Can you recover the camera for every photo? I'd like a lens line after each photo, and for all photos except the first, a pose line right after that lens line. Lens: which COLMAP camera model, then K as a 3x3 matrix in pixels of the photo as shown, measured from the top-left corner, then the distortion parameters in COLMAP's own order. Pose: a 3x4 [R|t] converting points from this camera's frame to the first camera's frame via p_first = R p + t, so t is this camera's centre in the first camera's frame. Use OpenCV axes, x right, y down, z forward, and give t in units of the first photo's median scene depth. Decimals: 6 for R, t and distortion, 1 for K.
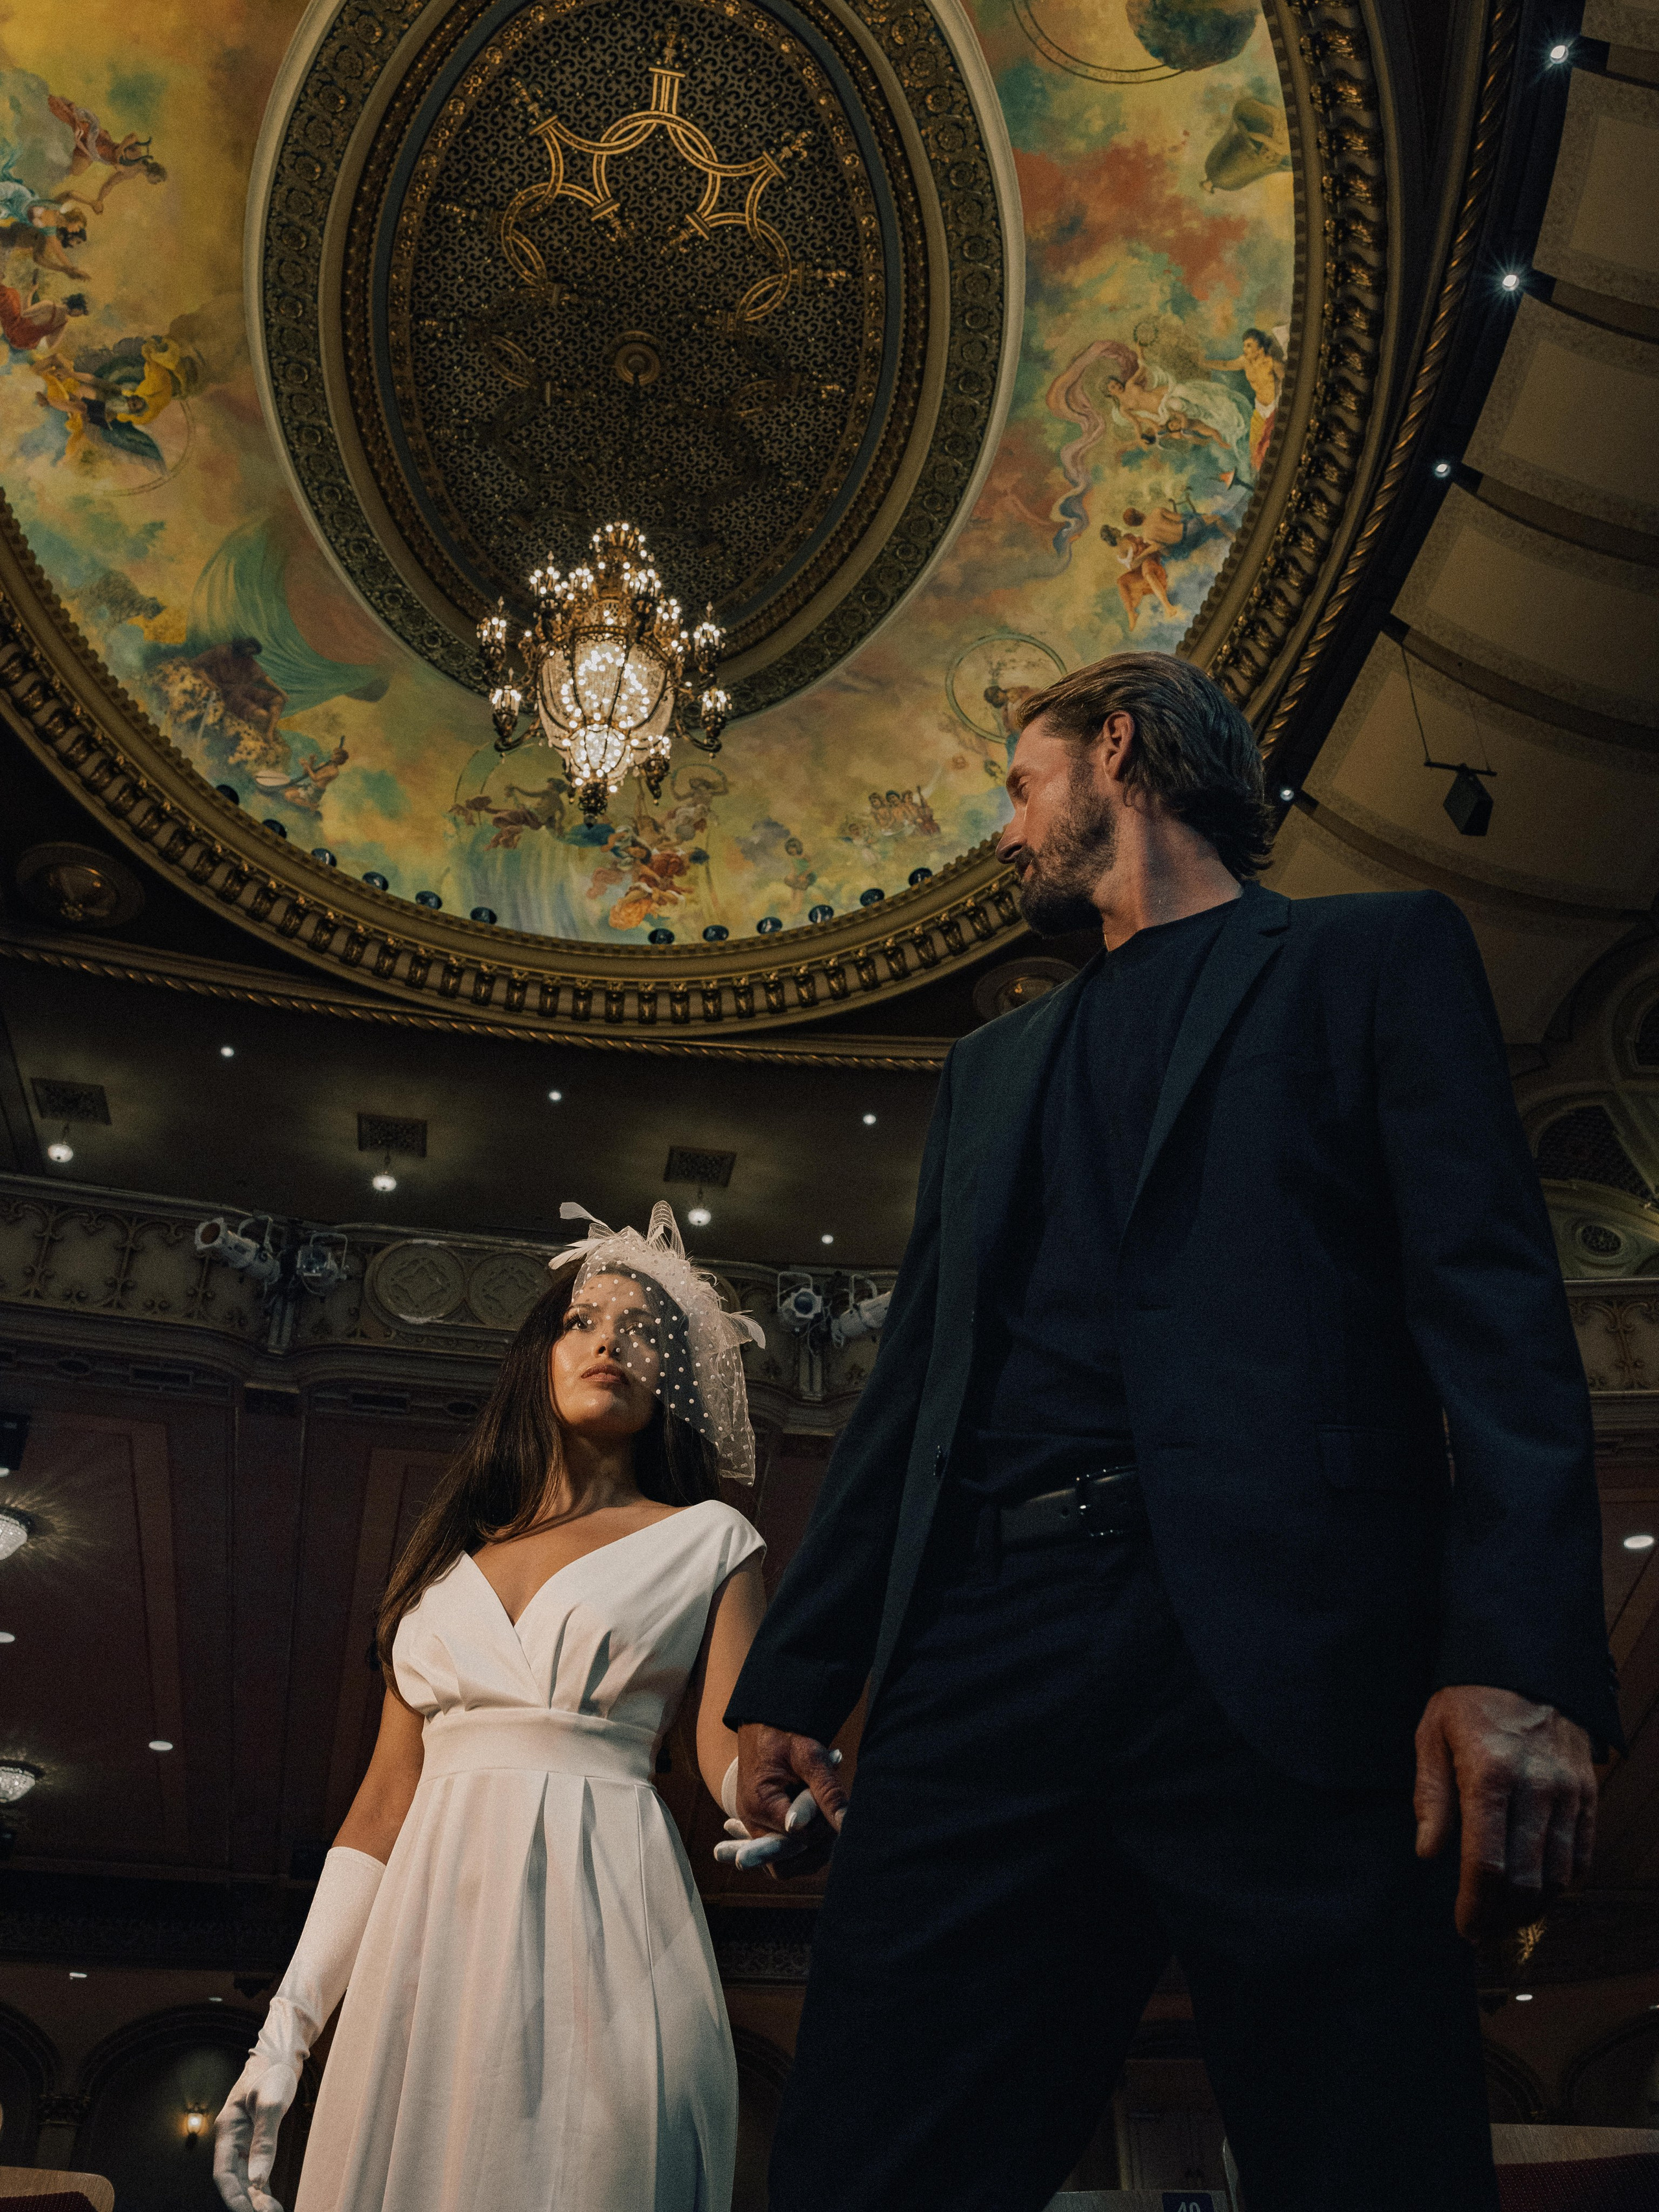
lens RADIAL K [[1936.9, 0, 828.3], [0, 1936.9, 1115.6], [0, 0, 1]] dist [0.000365, 0.017119]
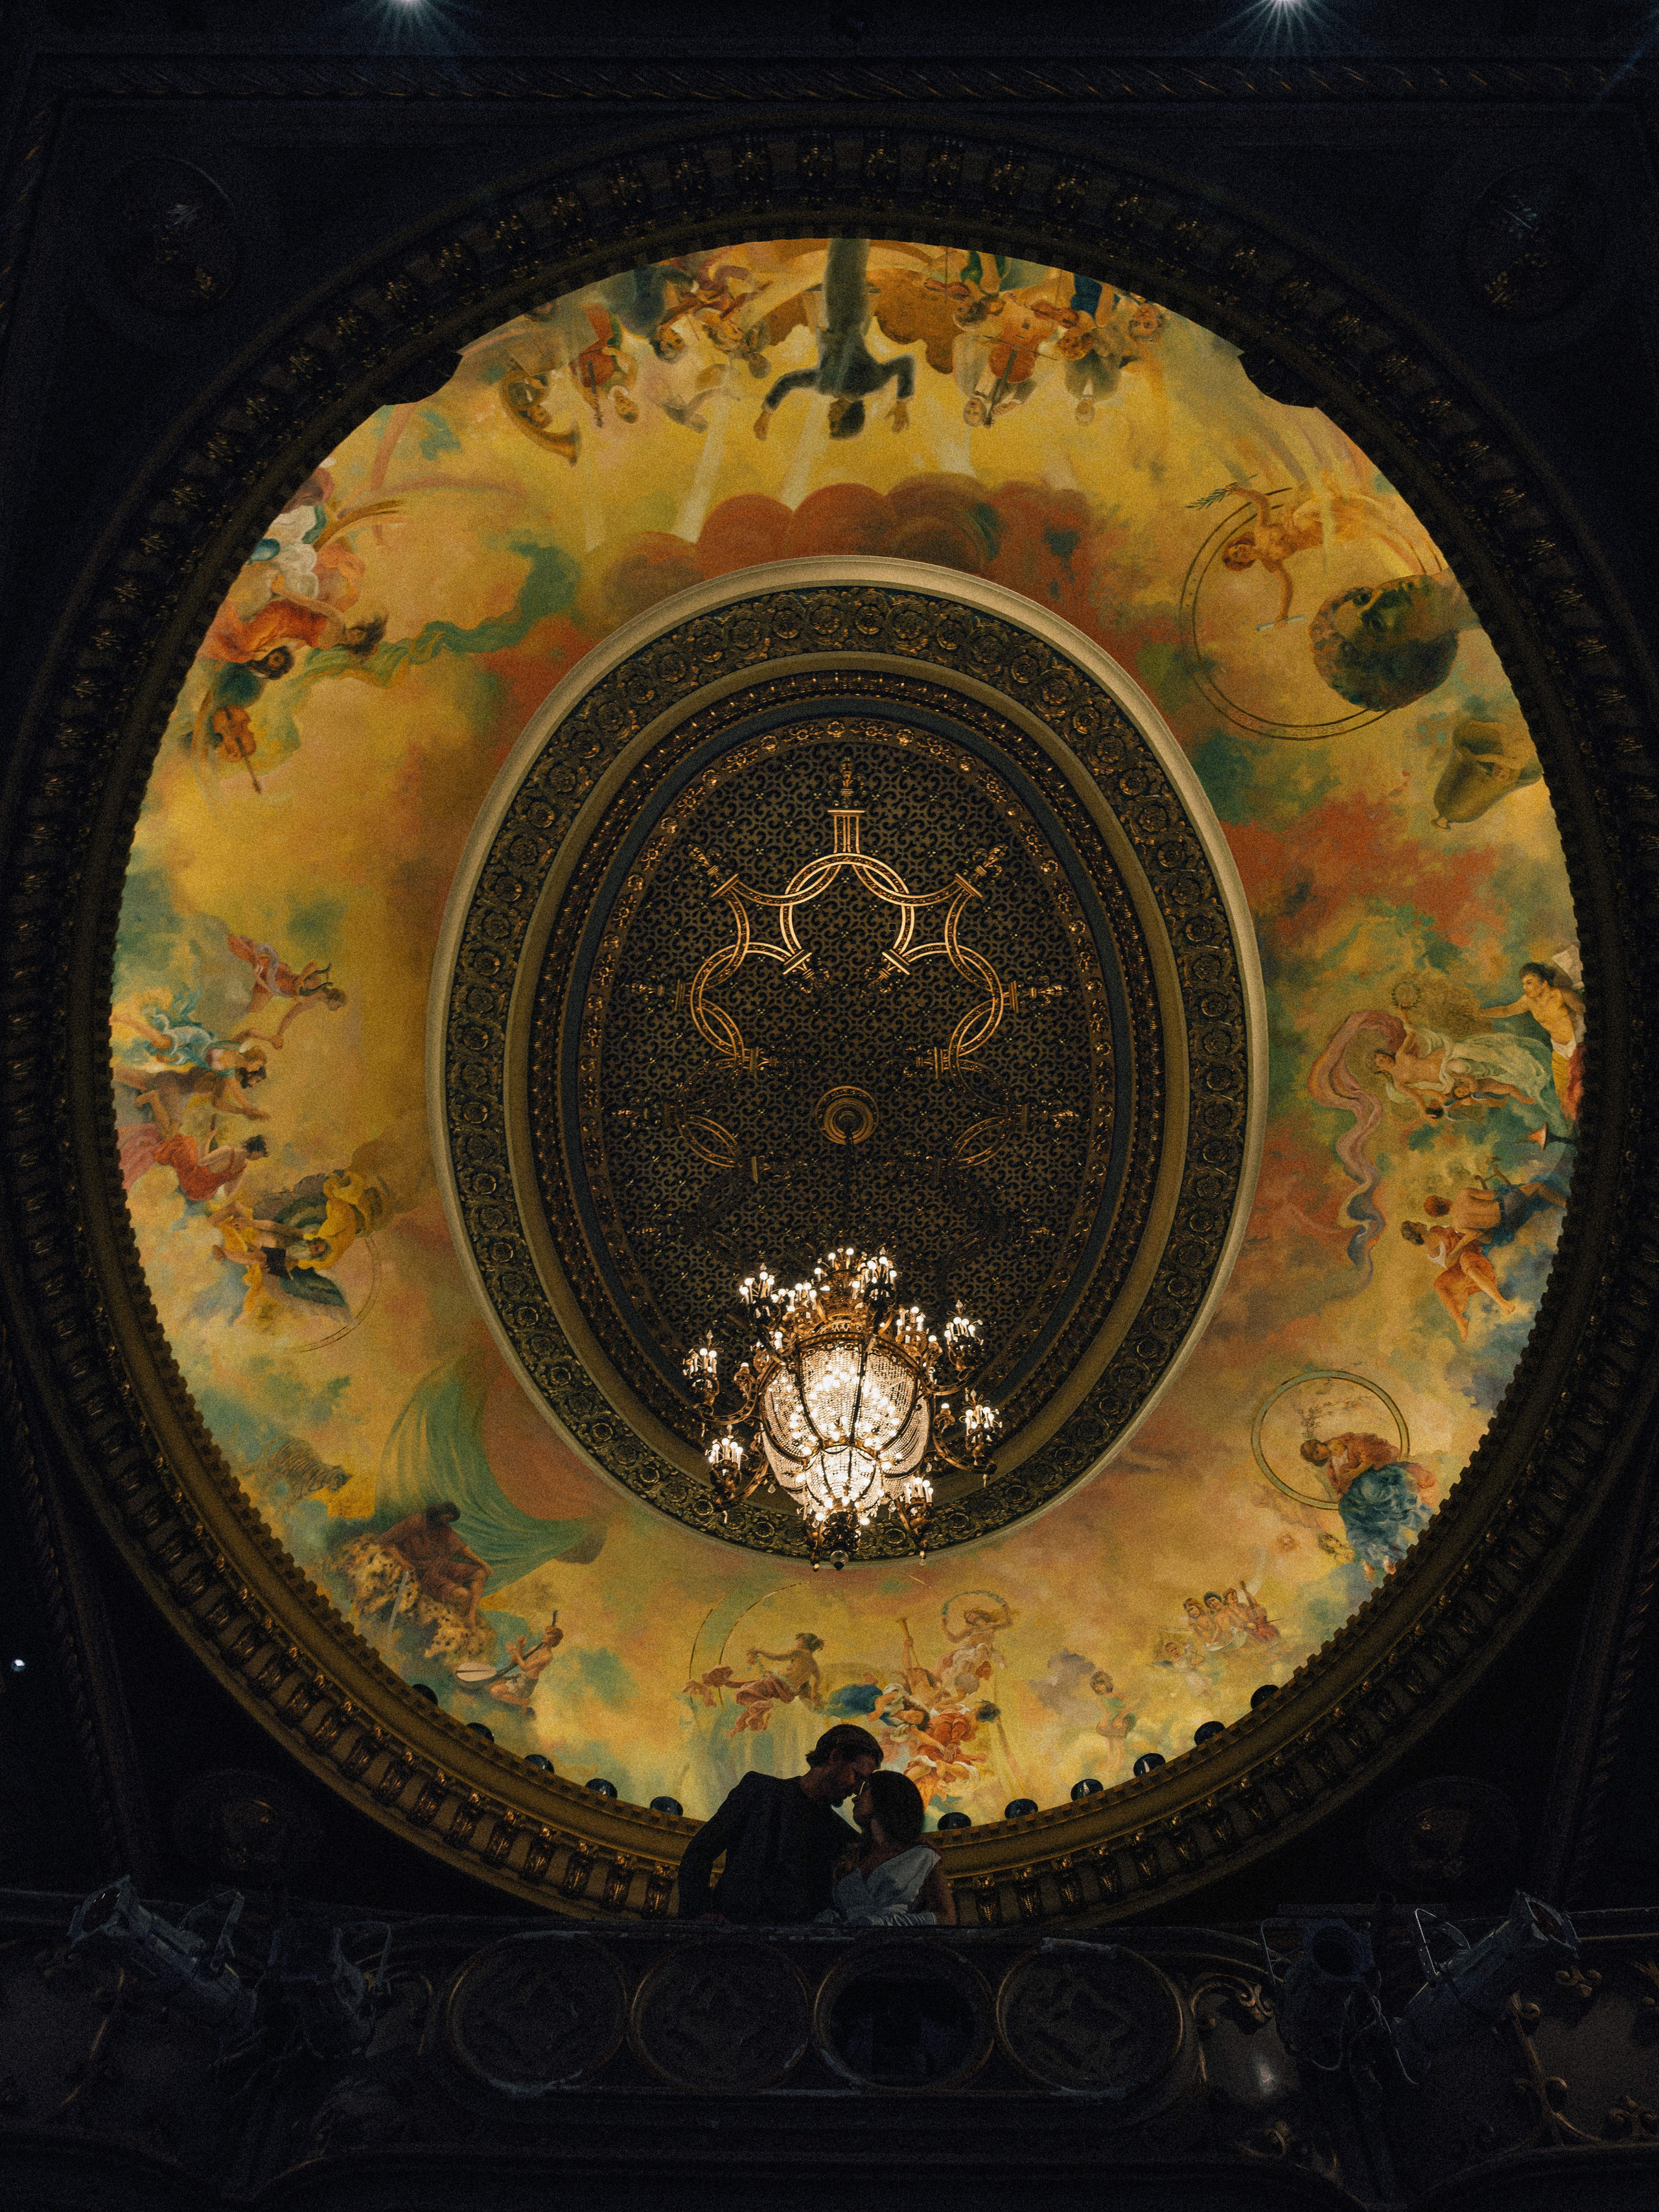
lens RADIAL K [[1950.9, 0, 840.5], [0, 1950.9, 1129.1], [0, 0, 1]] dist [0.005297, 0.008577]
pose [[0.984111, -0.155712, -0.085324, -0.024327], [0.095105, 0.868065, -0.487256, 0.060119], [0.149938, 0.471399, 0.869081, 0.203189]]
